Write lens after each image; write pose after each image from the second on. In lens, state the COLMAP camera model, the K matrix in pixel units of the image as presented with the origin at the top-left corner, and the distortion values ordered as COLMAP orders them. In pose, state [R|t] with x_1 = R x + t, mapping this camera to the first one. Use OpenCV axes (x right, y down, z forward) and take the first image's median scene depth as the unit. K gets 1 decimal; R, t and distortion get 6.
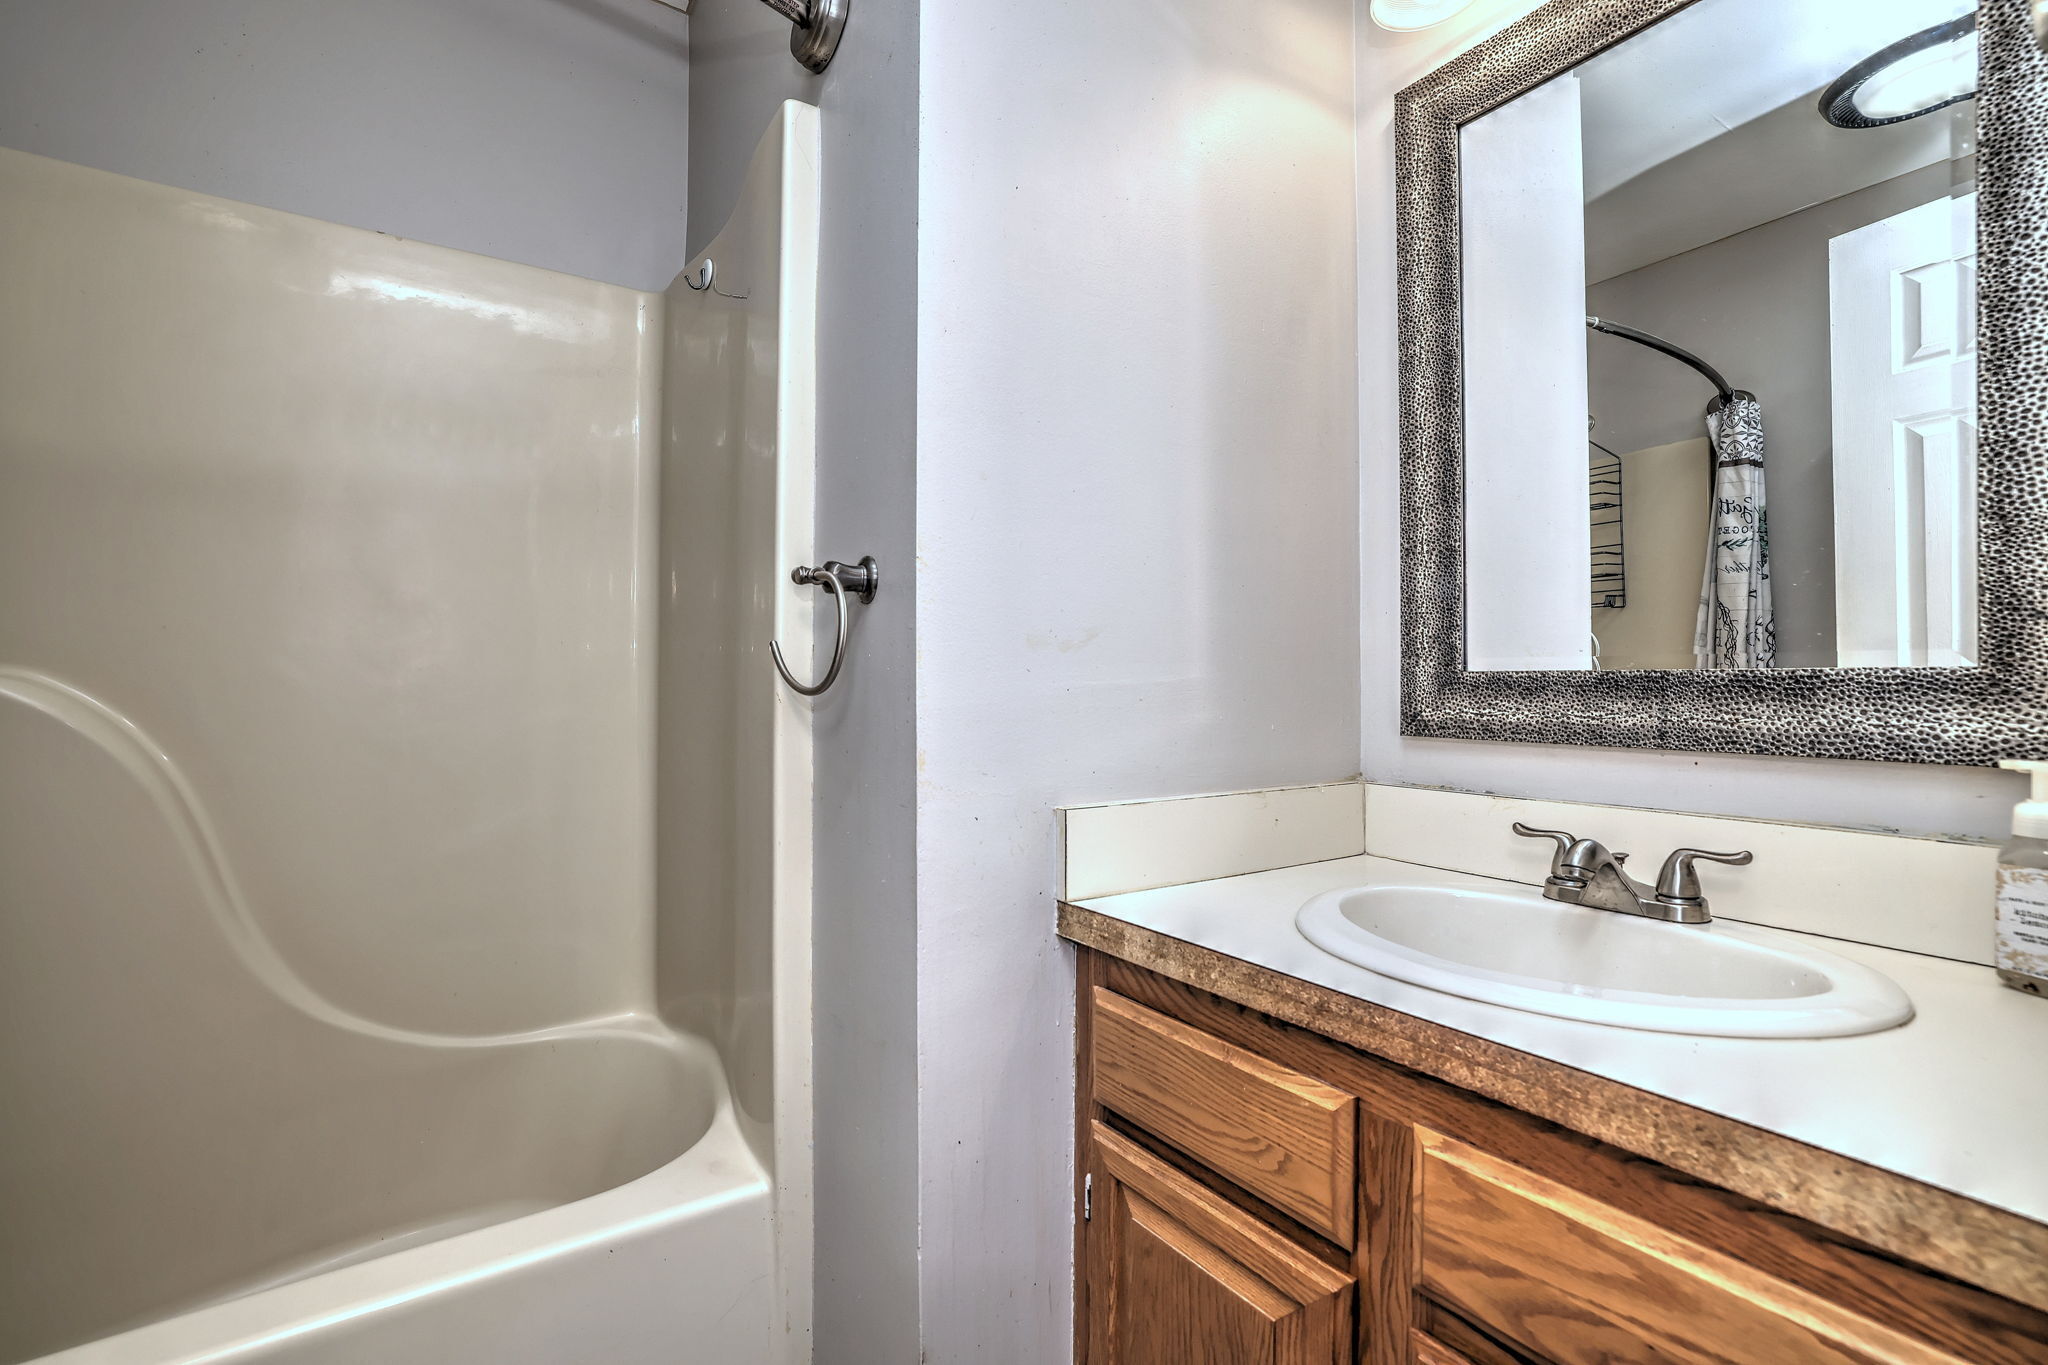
lens RADIAL K [[936.3, 0, 1020.7], [0, 936.3, 680.6], [0, 0, 1]] dist [-0.024641, 0.007234]
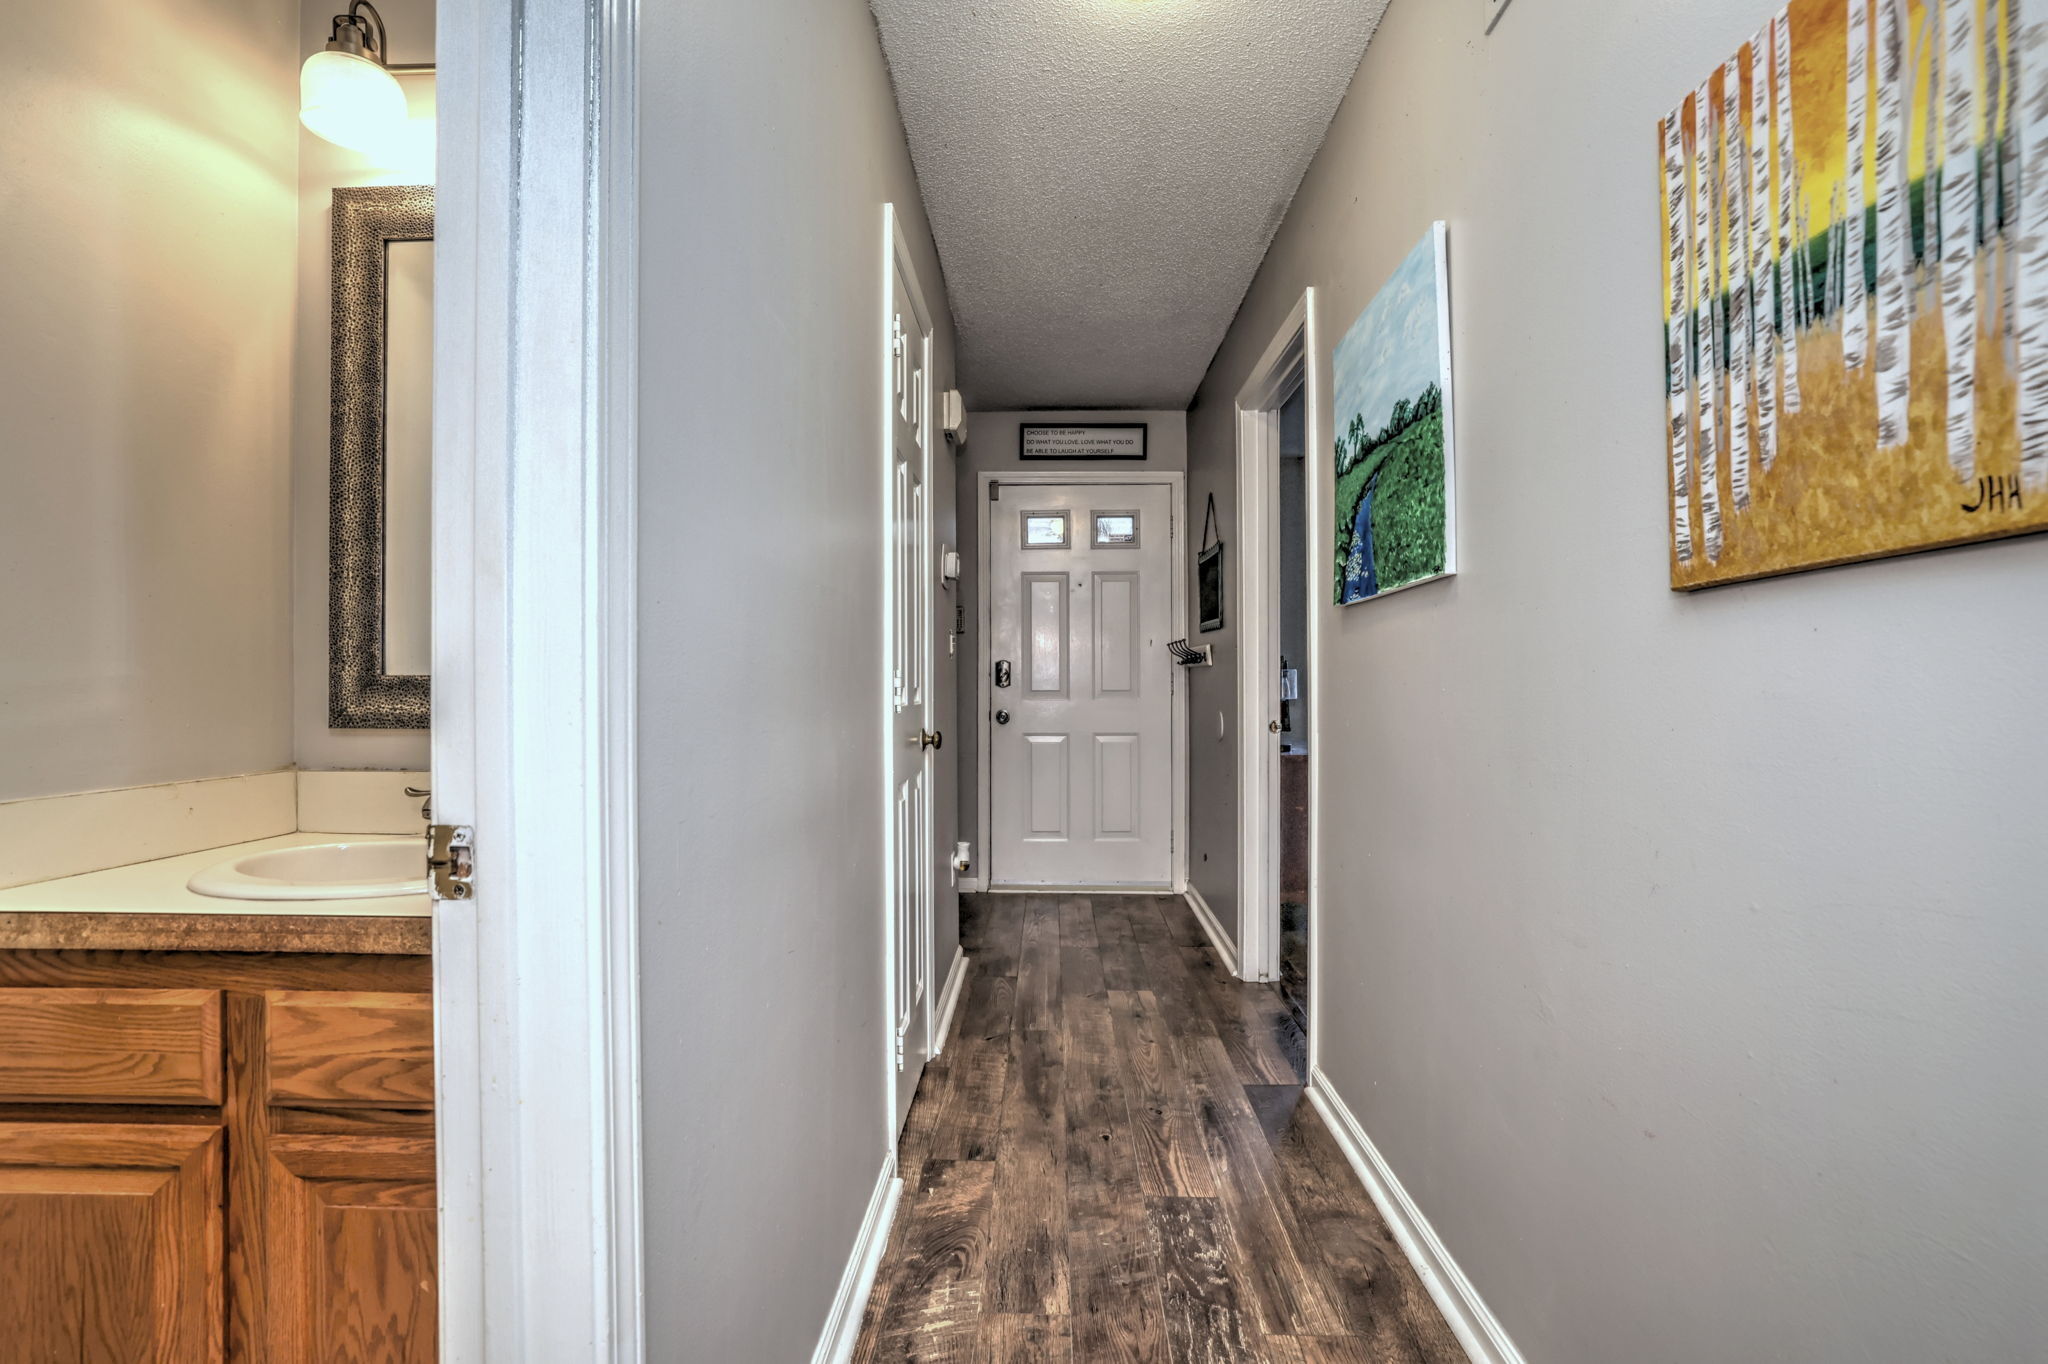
lens RADIAL K [[936.3, 0, 1045.6], [0, 936.3, 682.5], [0, 0, 1]] dist [-0.024641, 0.007234]
pose [[0.585364, 0.001199, 0.810769, -0.027483], [-0.006755, 0.999971, 0.003399, -0.015838], [-0.810742, -0.007467, 0.585356, -0.718824]]
